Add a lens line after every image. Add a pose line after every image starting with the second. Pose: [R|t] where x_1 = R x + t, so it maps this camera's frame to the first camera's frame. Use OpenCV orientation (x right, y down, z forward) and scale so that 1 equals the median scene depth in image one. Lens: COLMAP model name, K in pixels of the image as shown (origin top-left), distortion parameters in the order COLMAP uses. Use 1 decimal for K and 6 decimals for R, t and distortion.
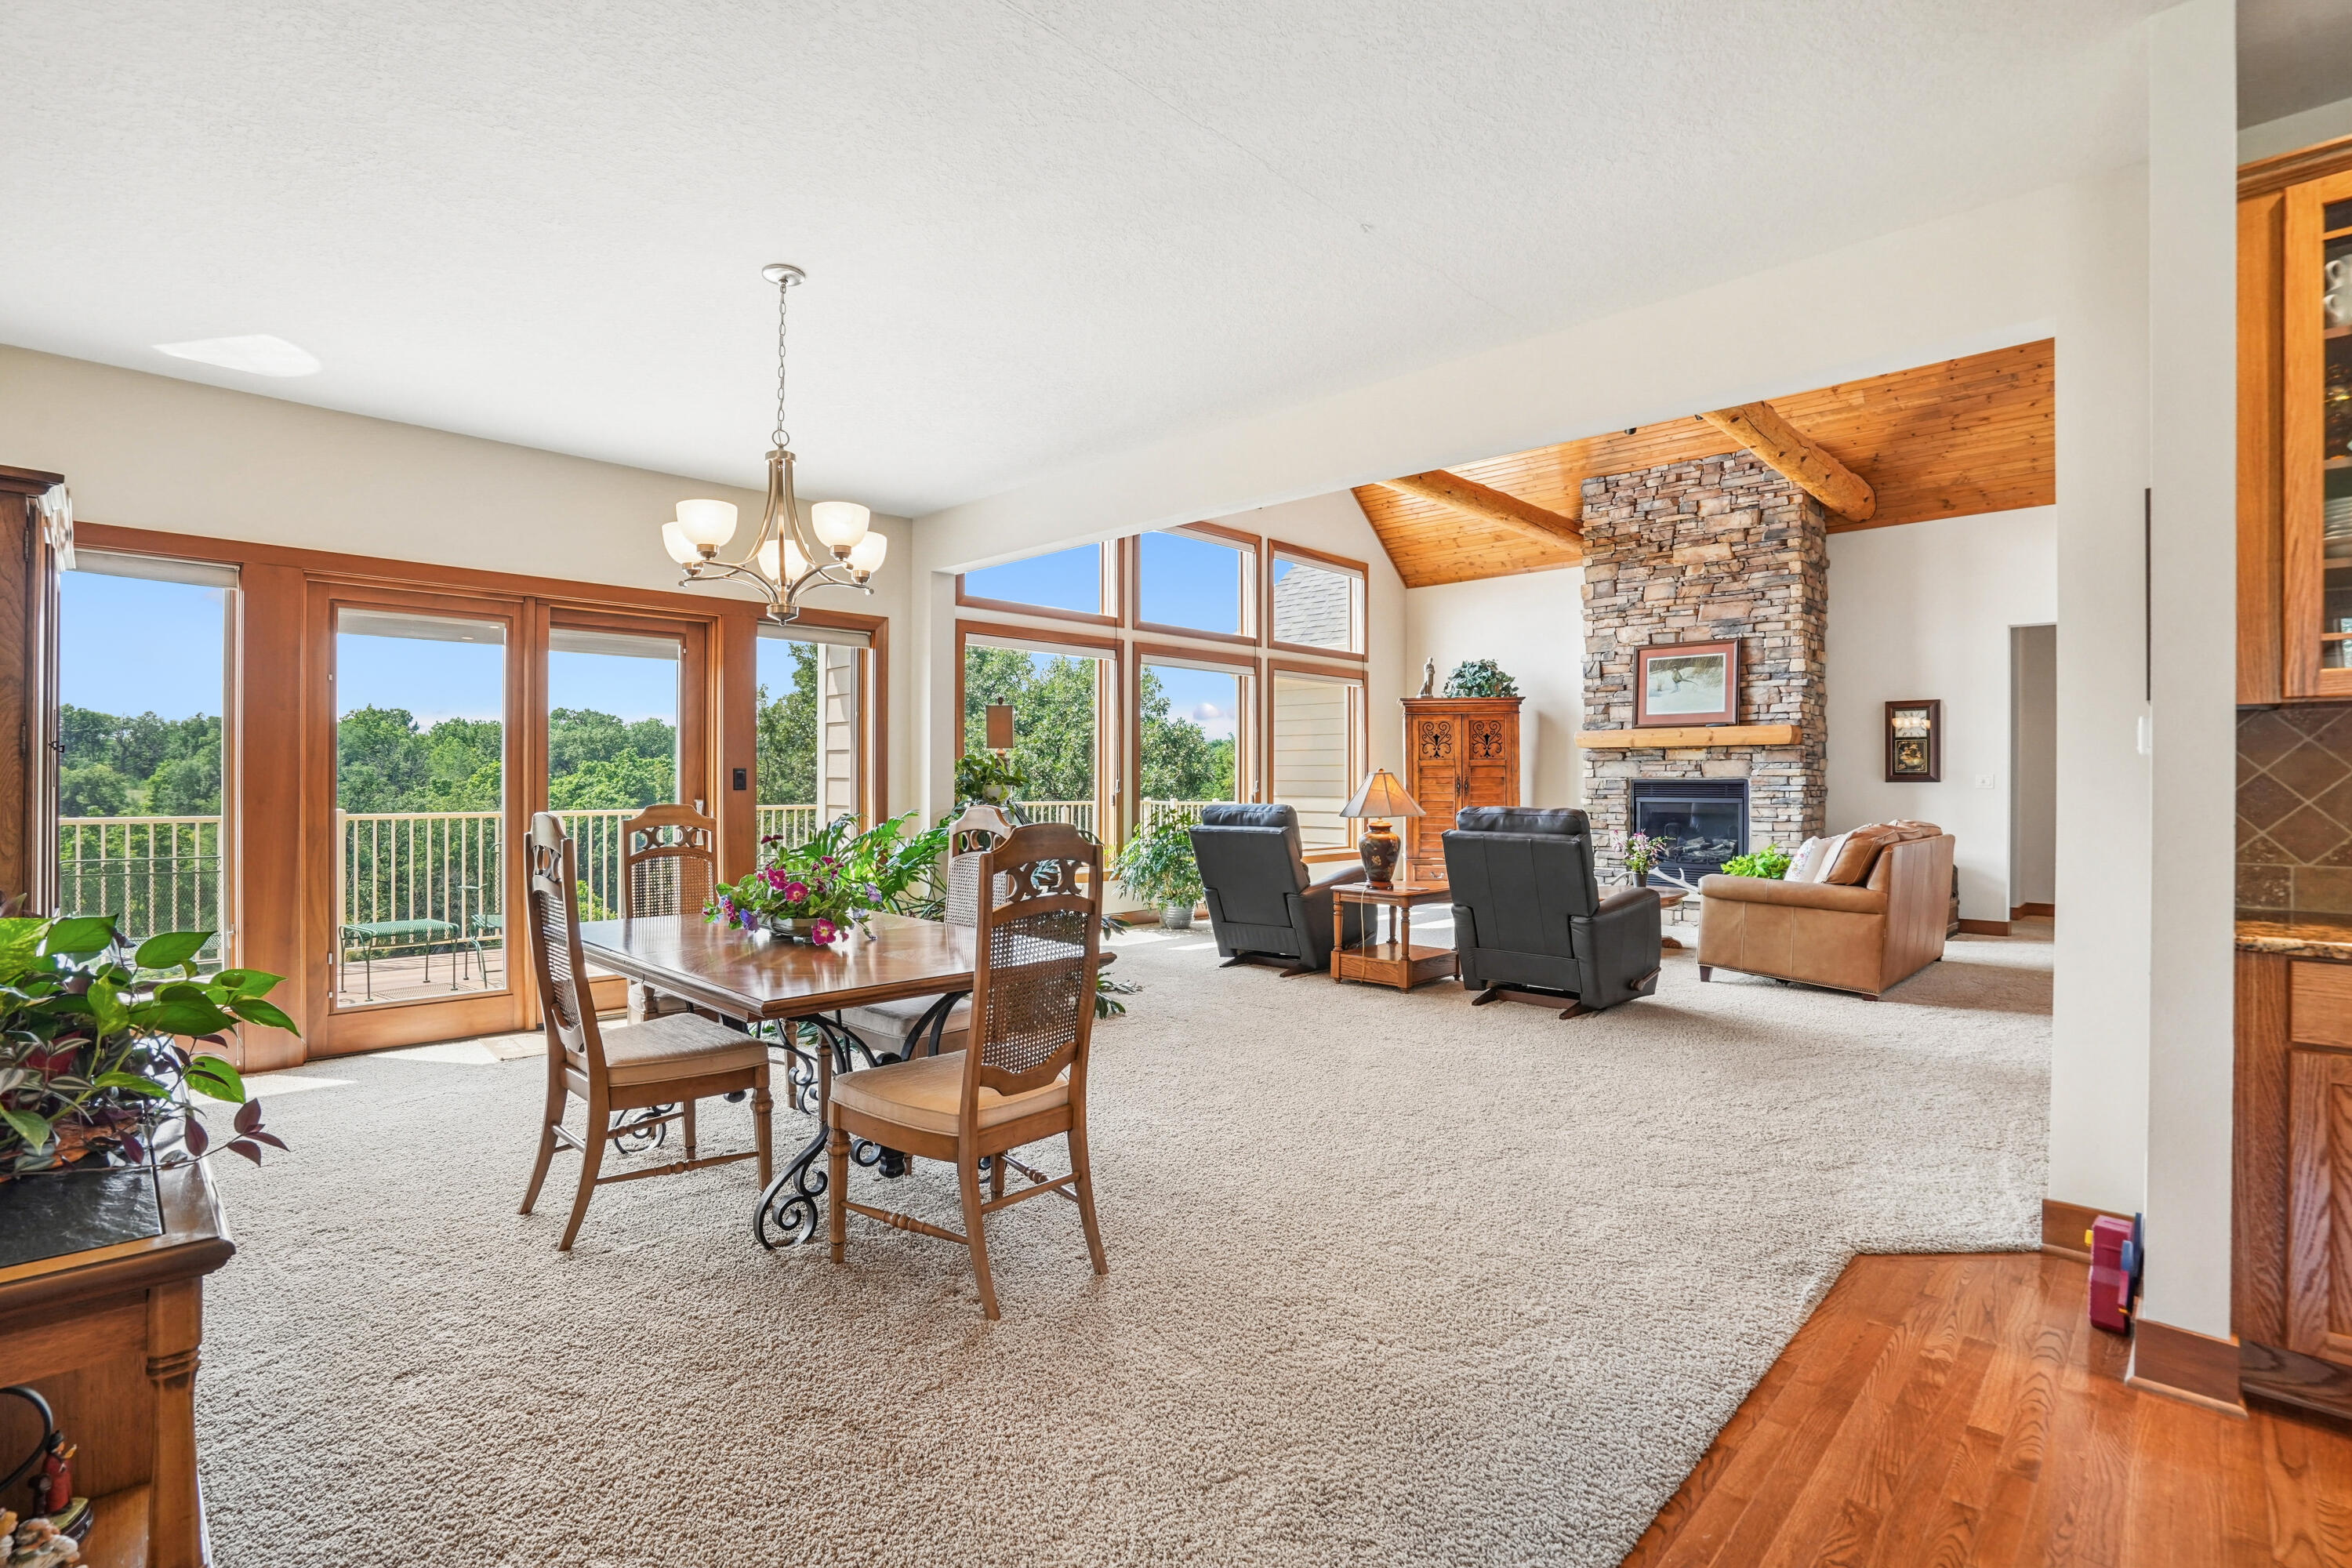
lens RADIAL K [[1104.1, 0, 1150.0], [0, 1104.1, 777.5], [0, 0, 1]] dist [-0.029319, 0.009793]
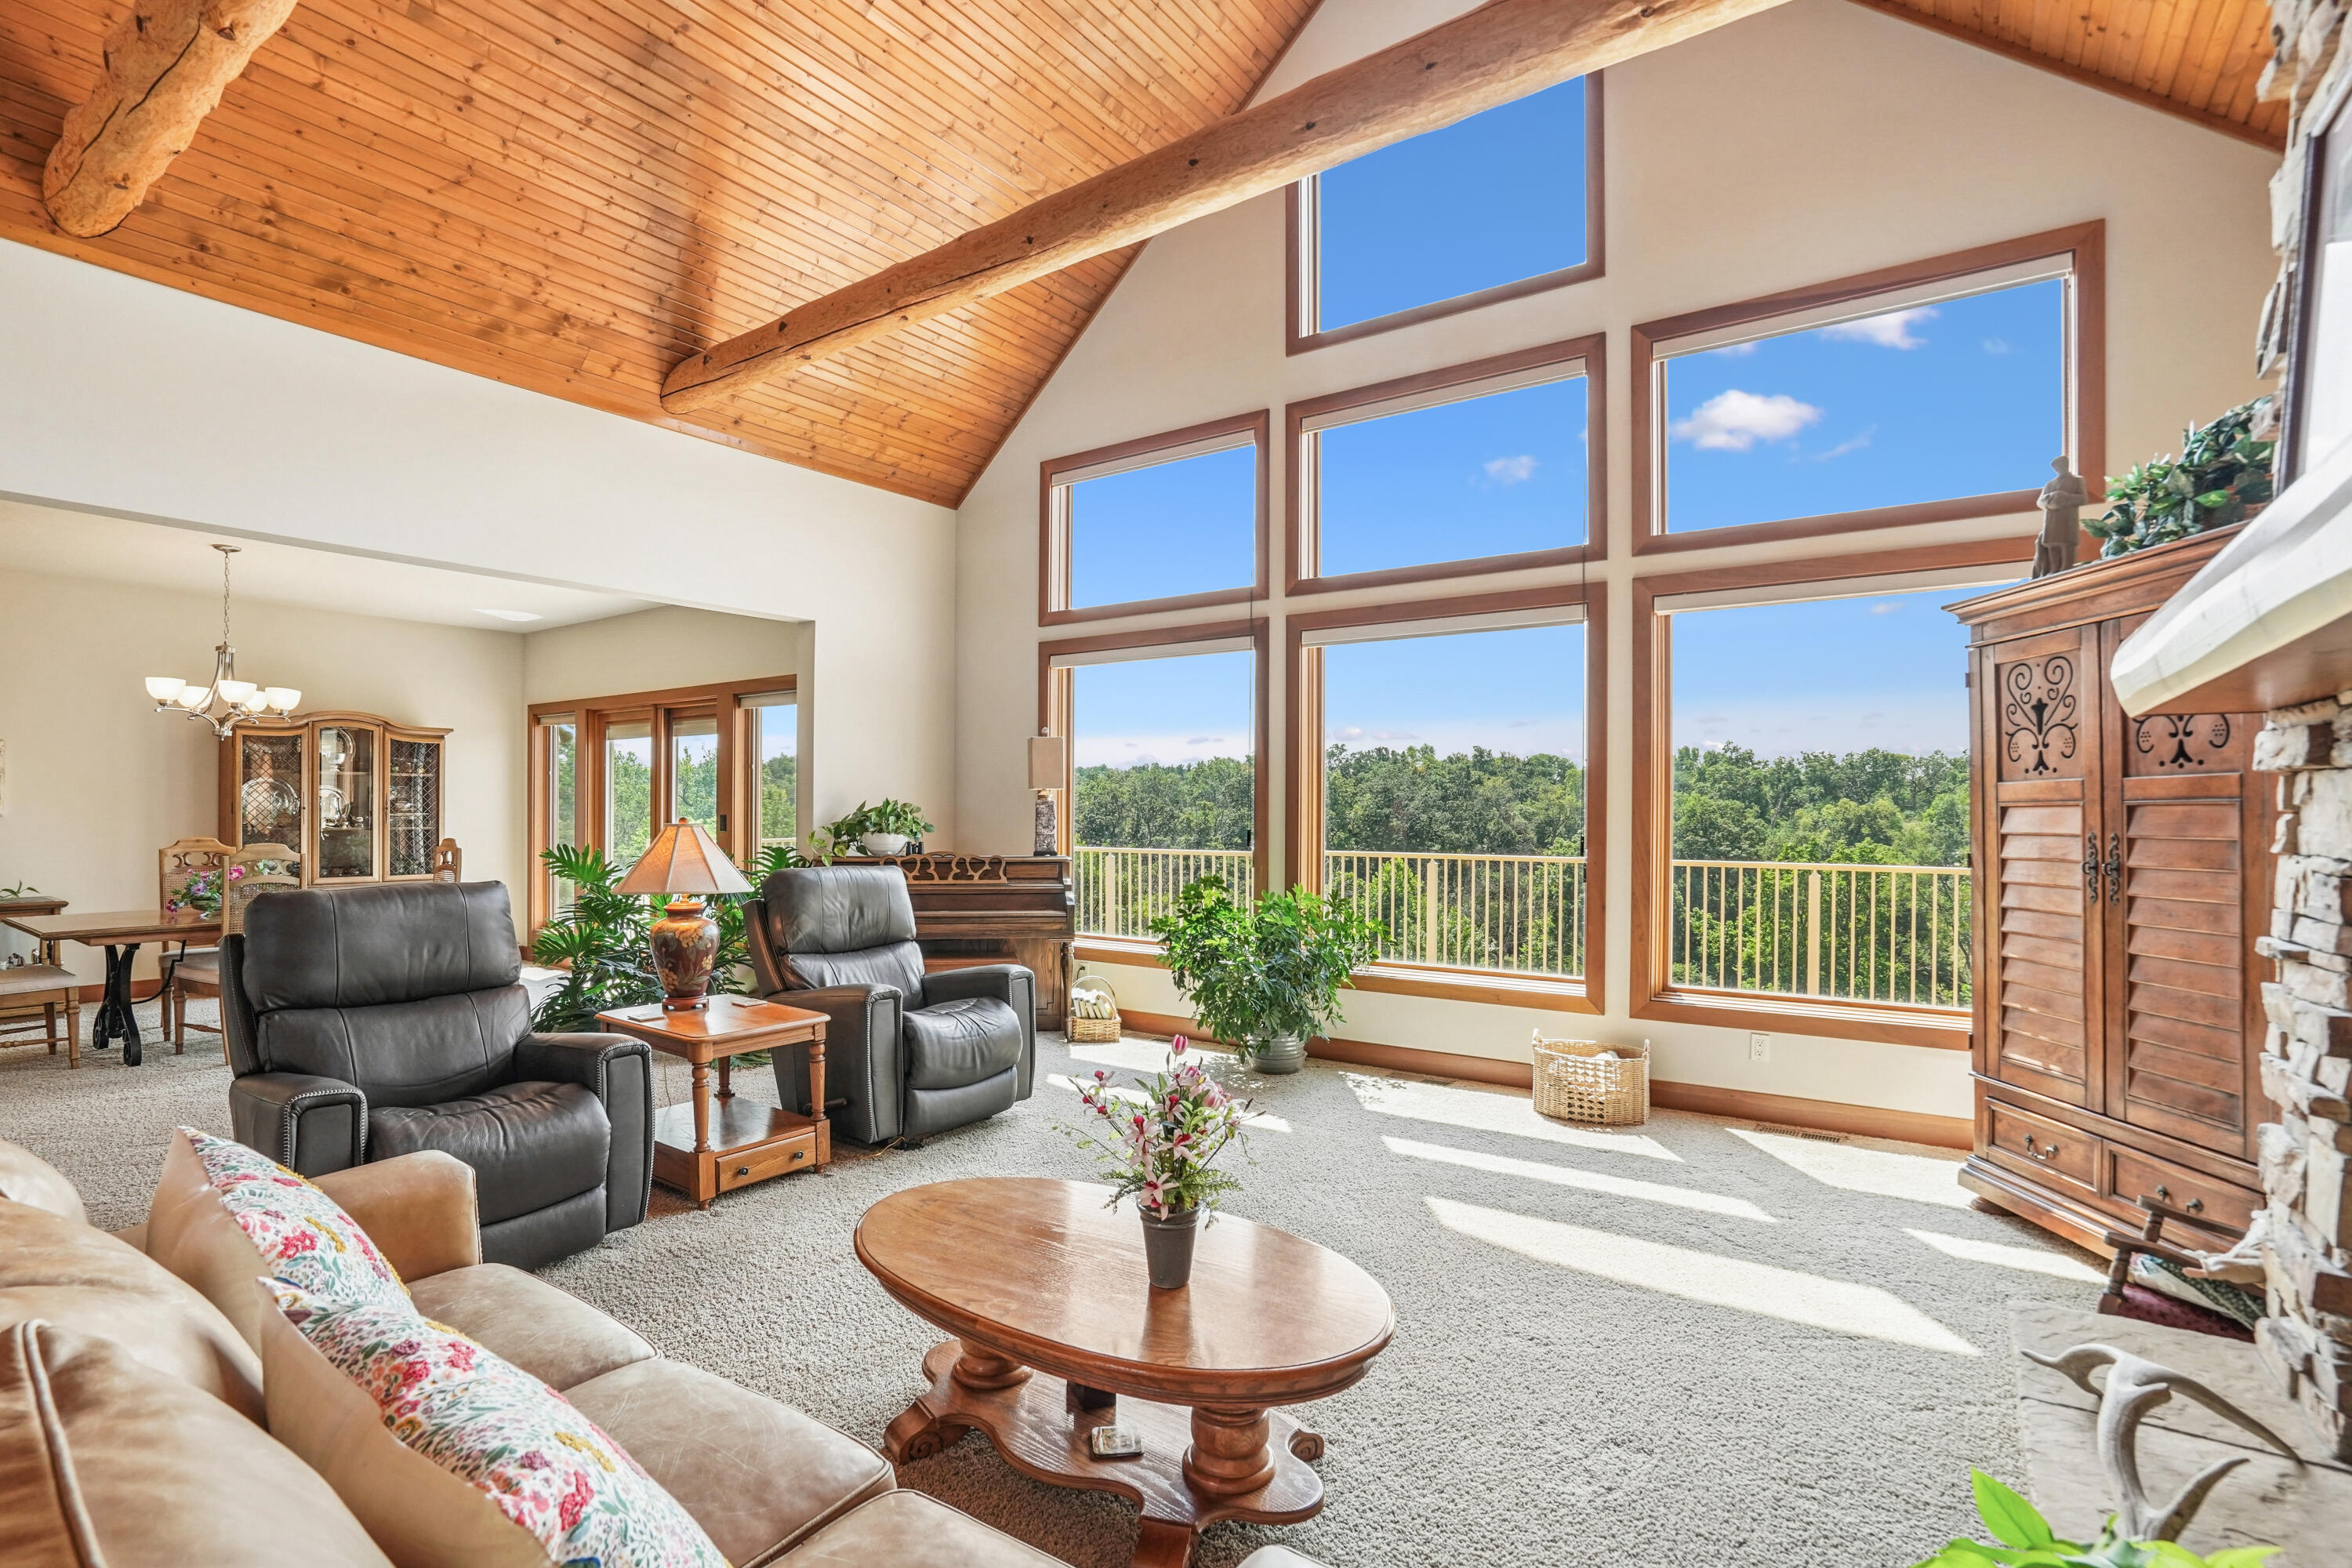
lens RADIAL K [[1151.2, 0, 1245.6], [0, 1151.2, 805.1], [0, 0, 1]] dist [-0.046082, 0.002526]
pose [[0.162879, -0.004685, -0.986635, 0.619939], [0.000545, 0.999989, -0.004658, -0.008290], [0.986646, 0.000221, 0.162879, 0.839068]]
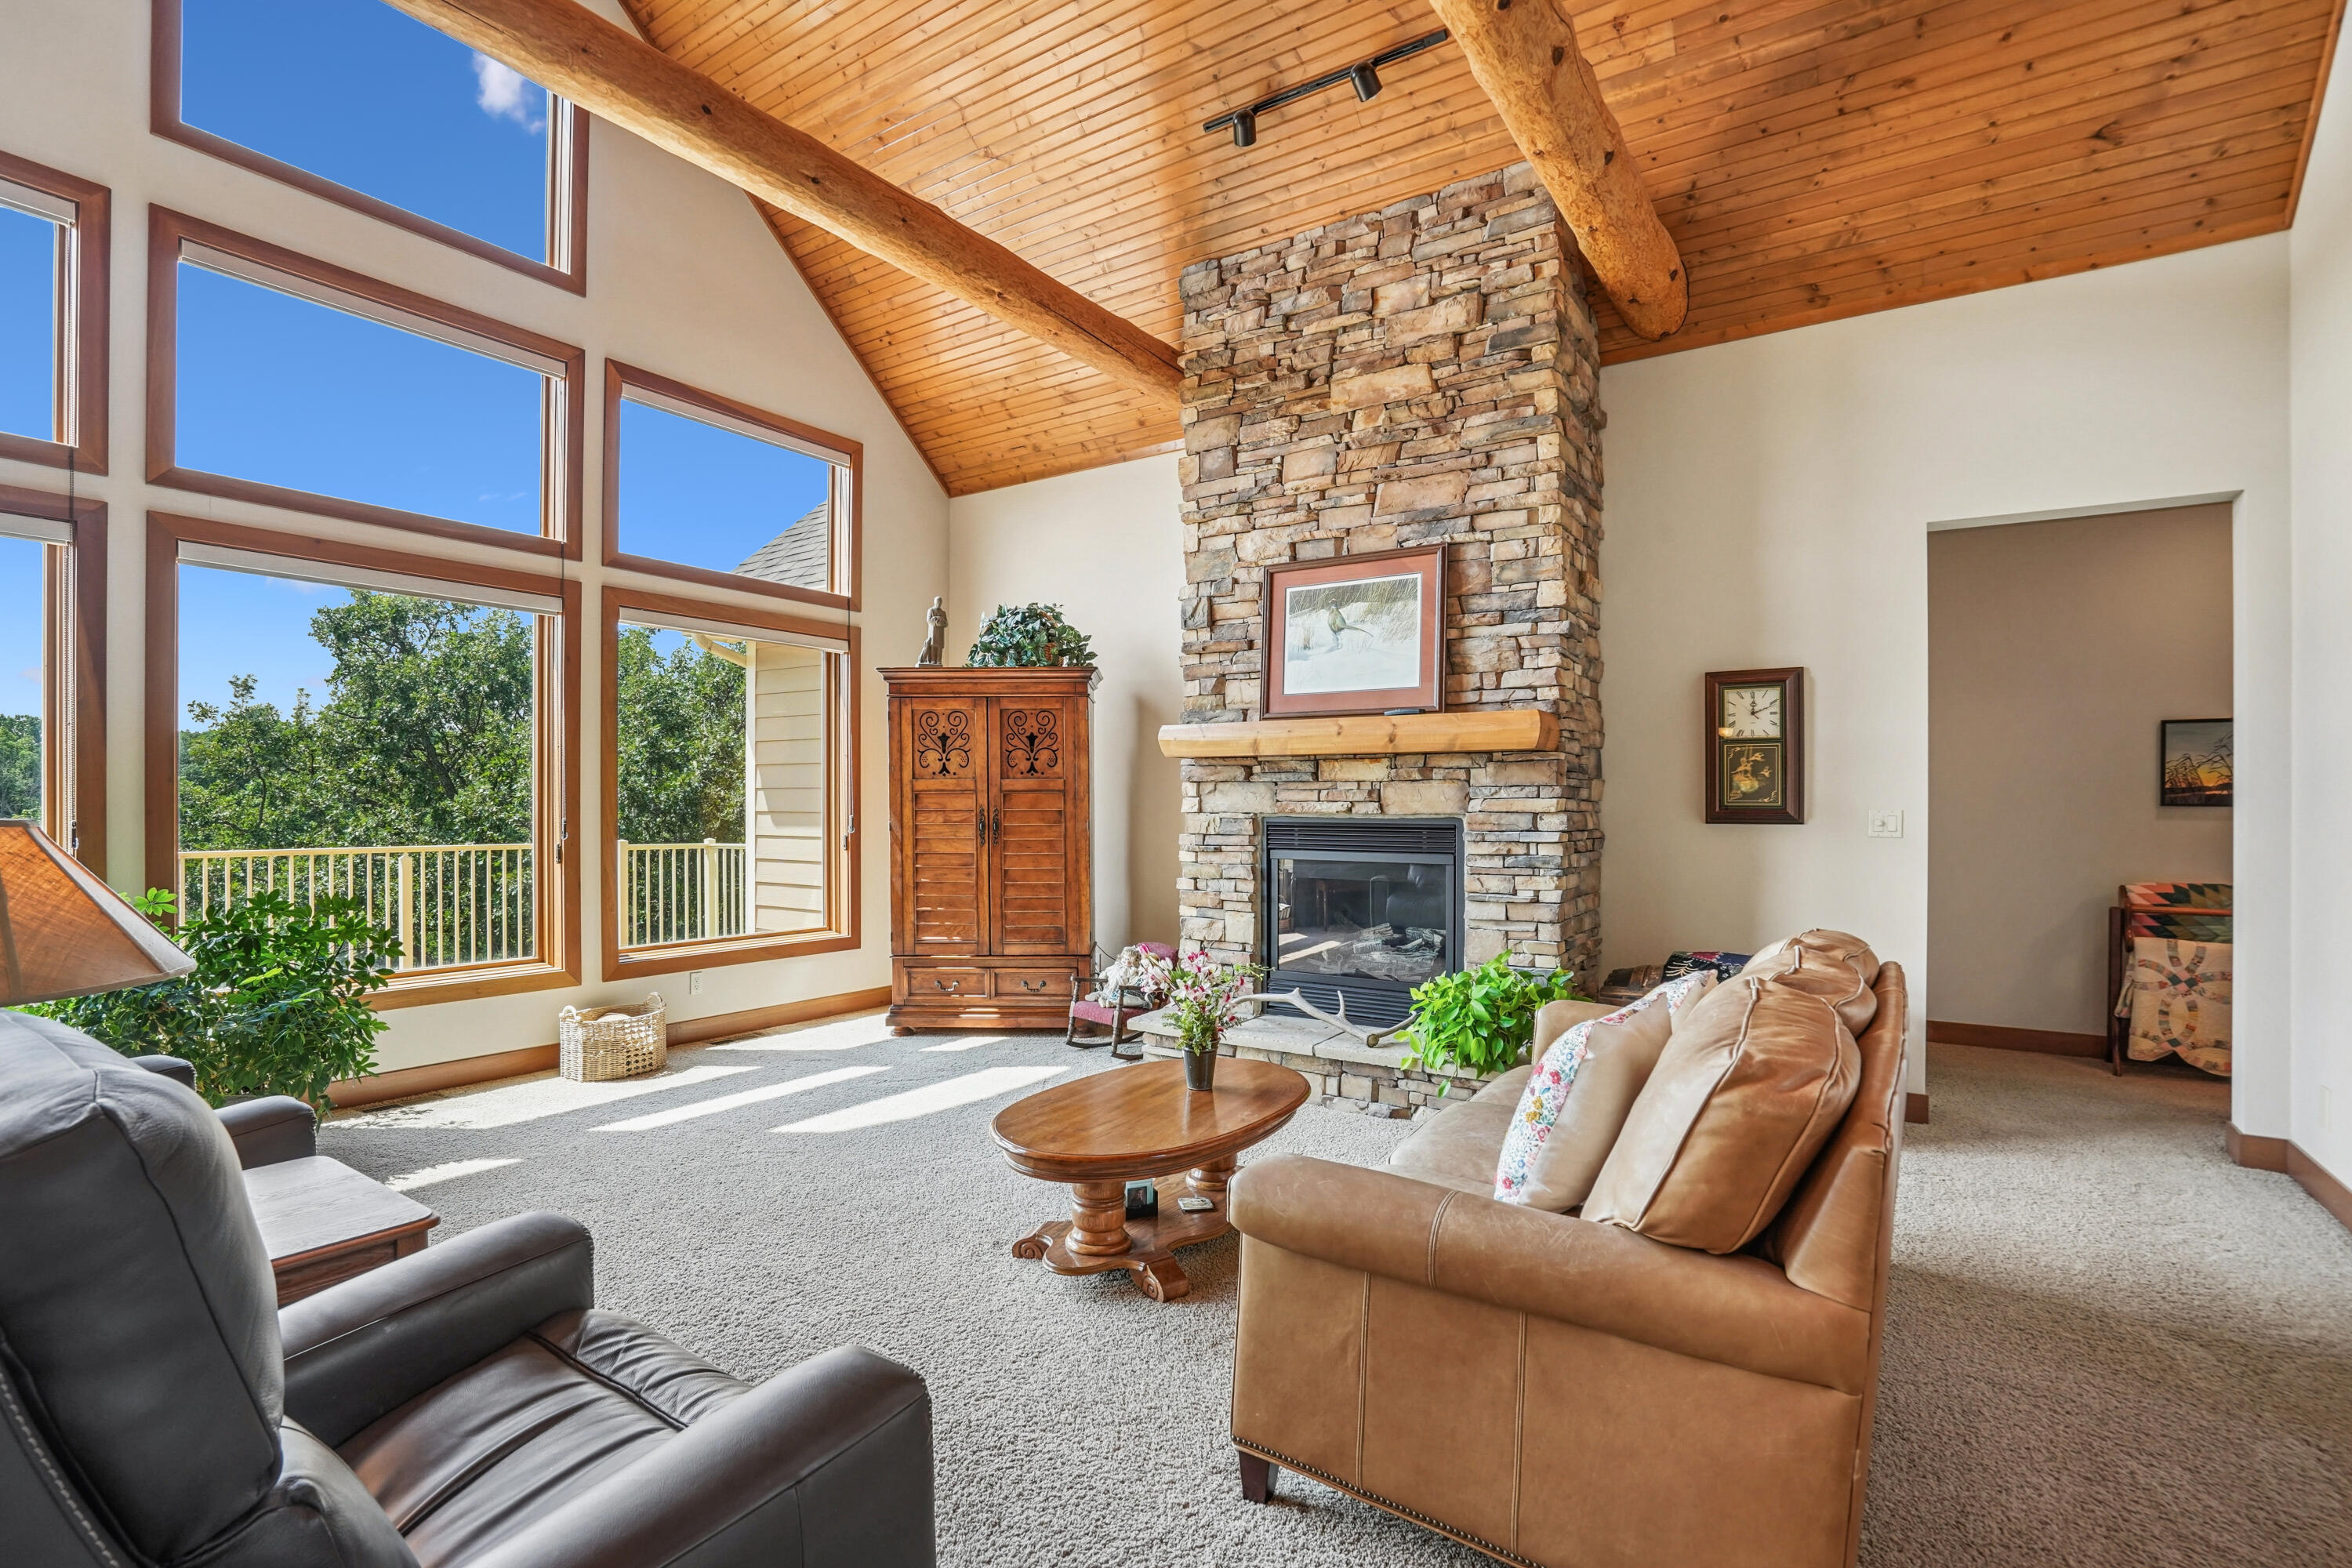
lens RADIAL K [[1104.1, 0, 1118.5], [0, 1104.1, 780.7], [0, 0, 1]] dist [-0.029319, 0.009793]
pose [[0.988452, 0.006647, 0.151386, 0.303736], [-0.003892, 0.999821, -0.018489, -0.005813], [-0.151482, 0.017686, 0.988302, 0.506078]]
